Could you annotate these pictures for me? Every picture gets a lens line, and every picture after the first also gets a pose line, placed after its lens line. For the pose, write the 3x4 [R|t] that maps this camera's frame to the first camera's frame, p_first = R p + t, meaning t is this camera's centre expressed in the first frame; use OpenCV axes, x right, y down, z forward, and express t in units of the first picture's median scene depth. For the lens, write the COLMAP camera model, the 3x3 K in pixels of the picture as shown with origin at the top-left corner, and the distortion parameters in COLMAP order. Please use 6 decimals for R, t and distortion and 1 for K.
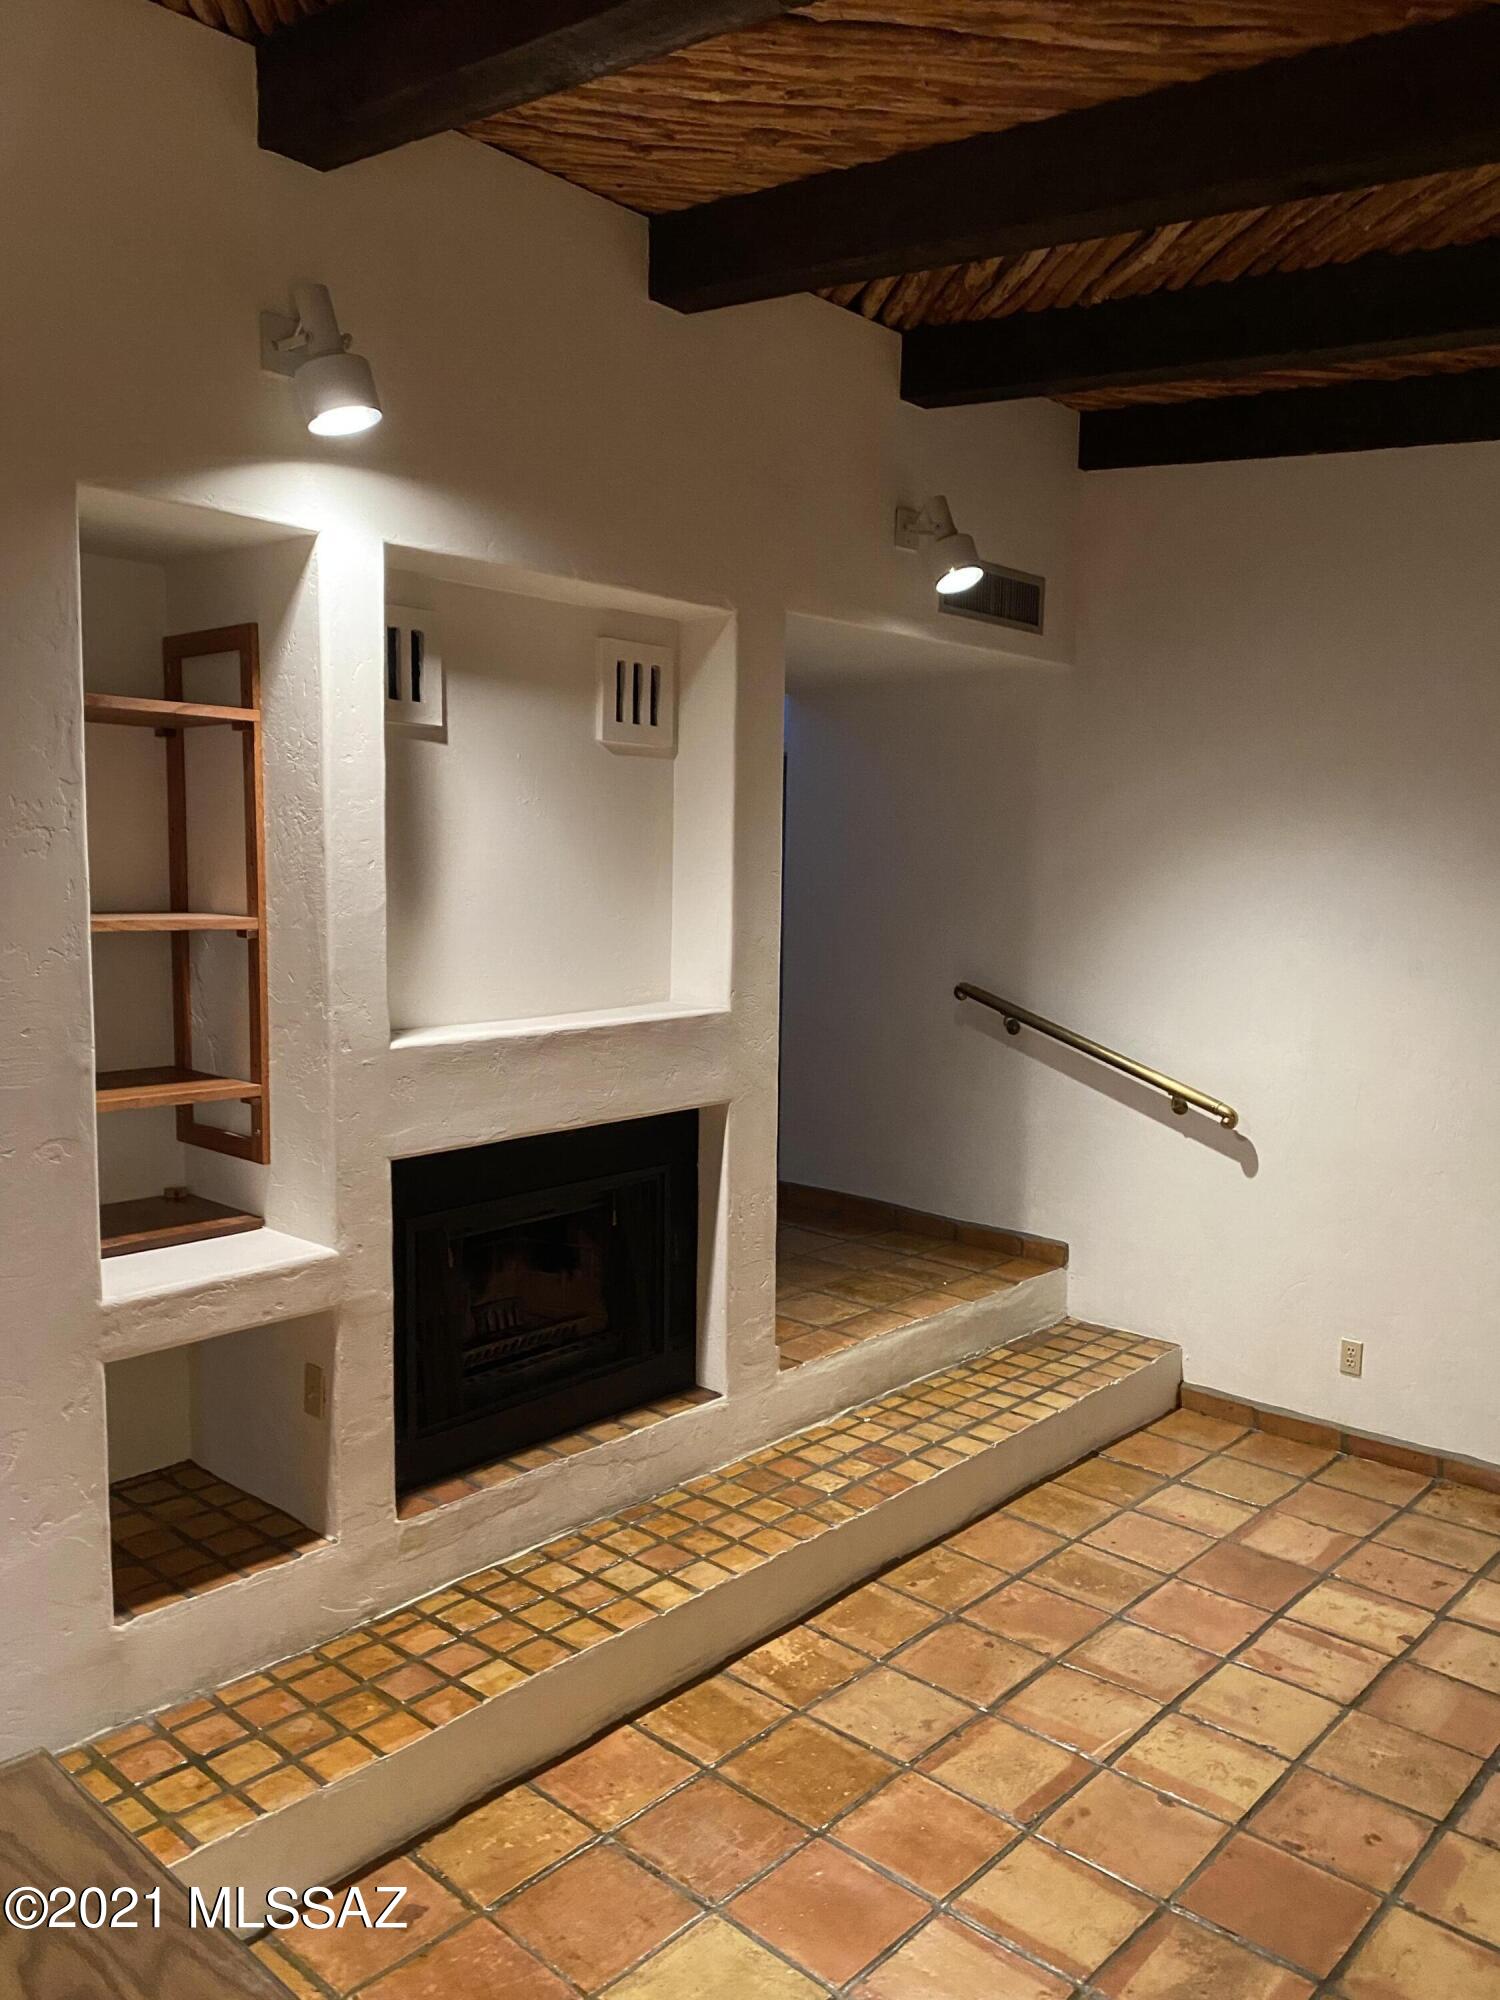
lens RADIAL K [[1517.0, 0, 748.8], [0, 1517.0, 1001.4], [0, 0, 1]] dist [0.012330, 0.004480]
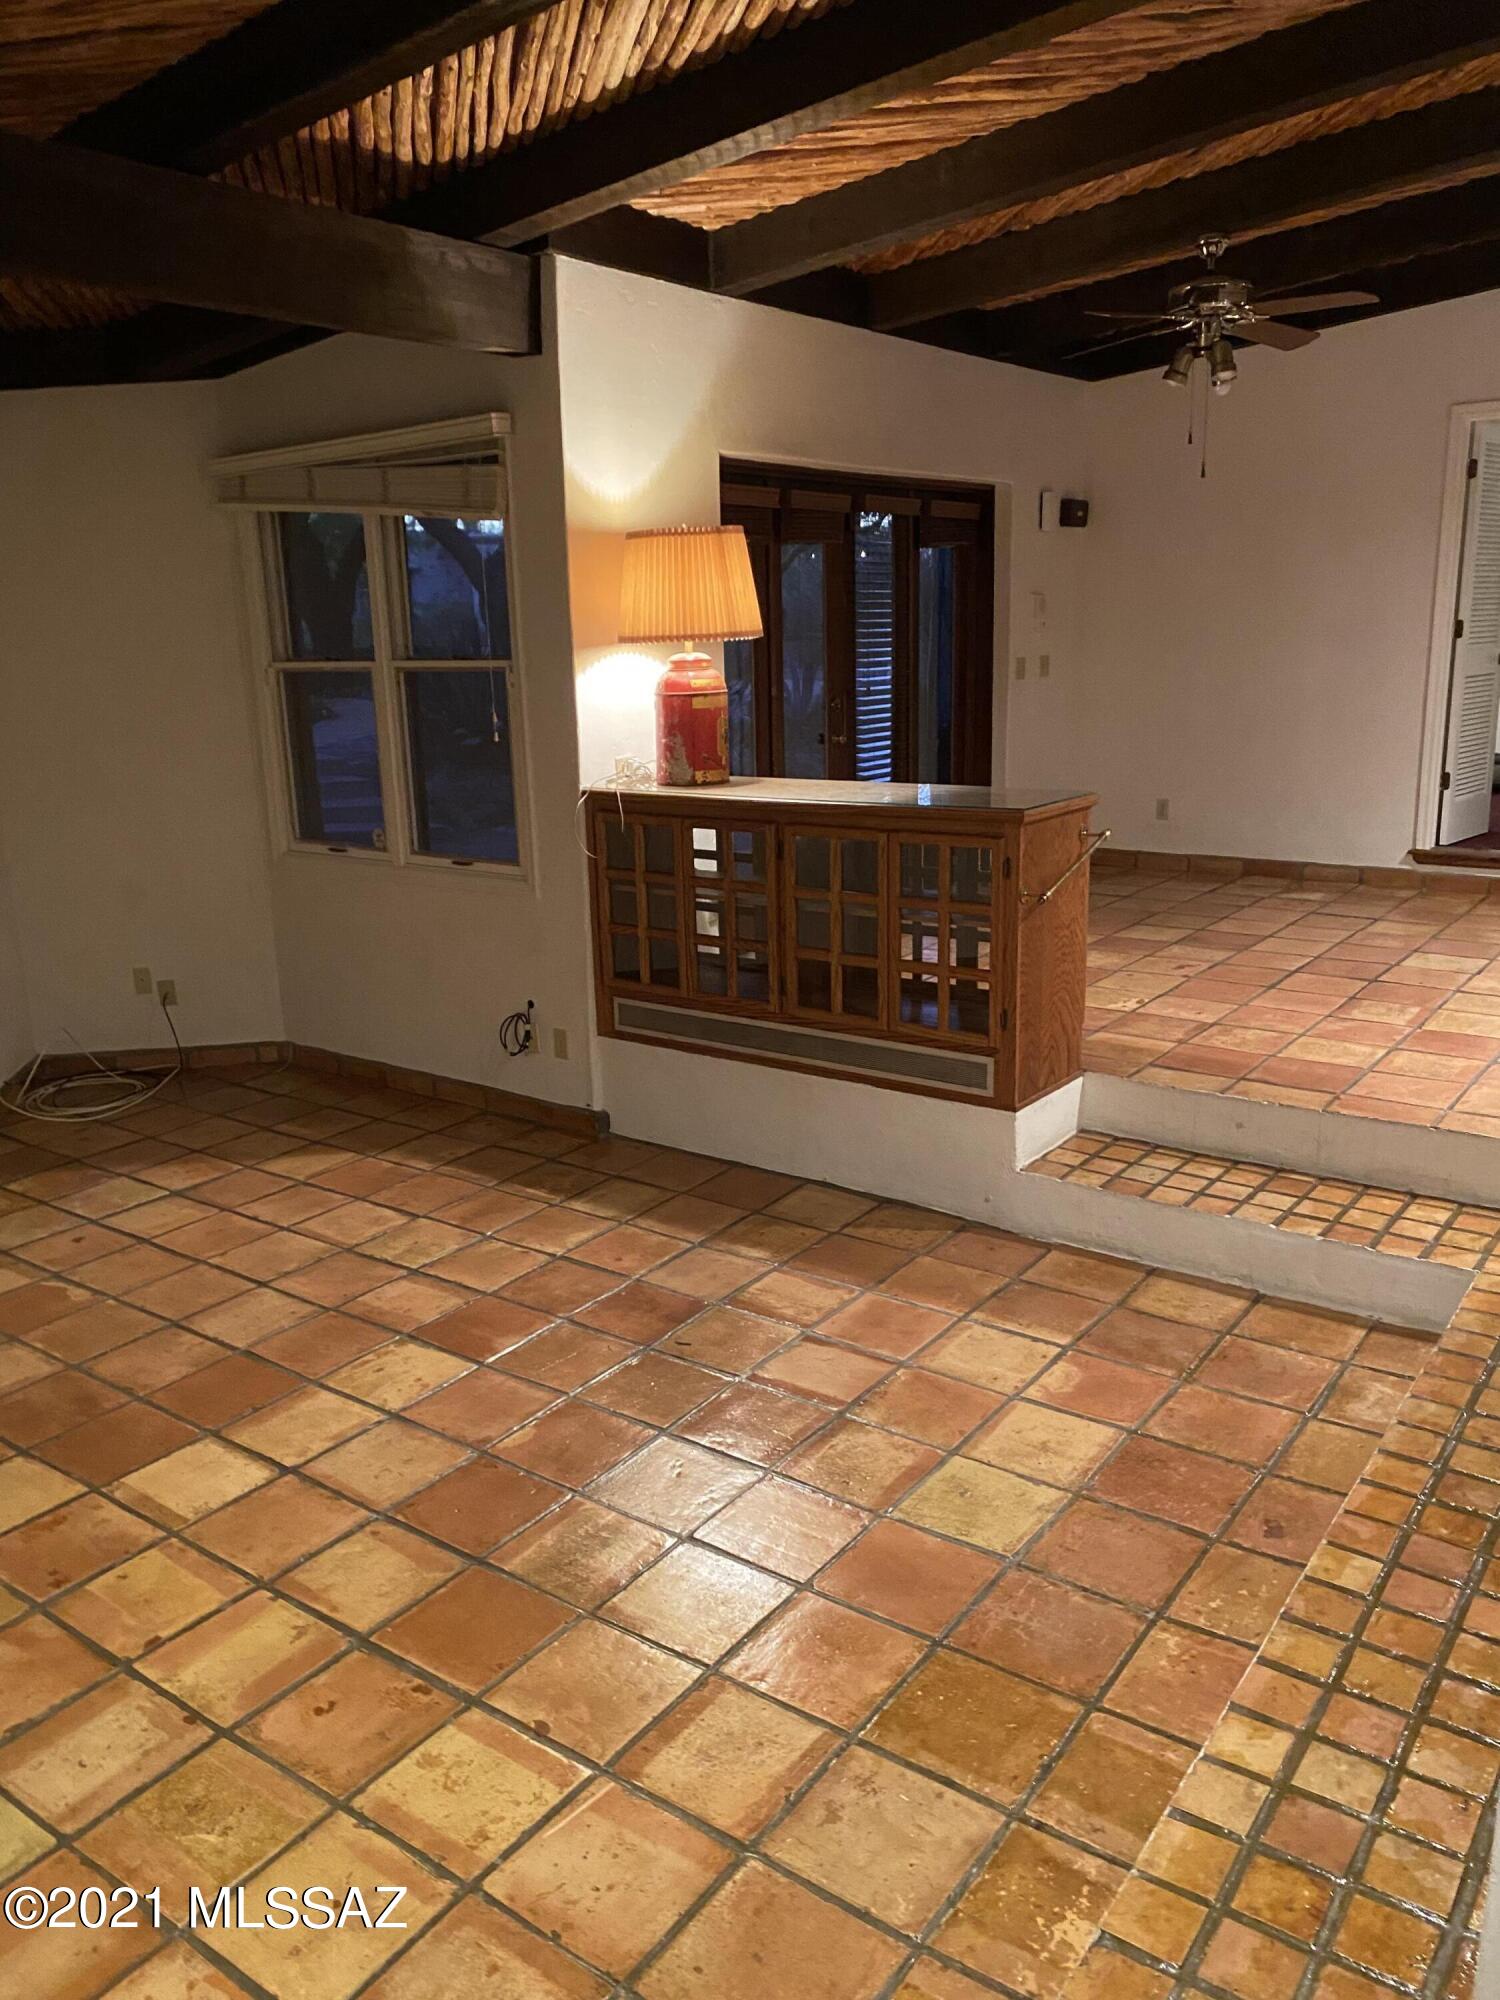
lens RADIAL K [[1517.0, 0, 746.7], [0, 1517.0, 1002.1], [0, 0, 1]] dist [0.012330, 0.004480]
pose [[-0.993605, 0.047589, -0.102398, 0.217732], [0.009637, 0.939280, 0.343017, -0.125735], [0.112504, 0.339837, -0.933731, 1.575628]]
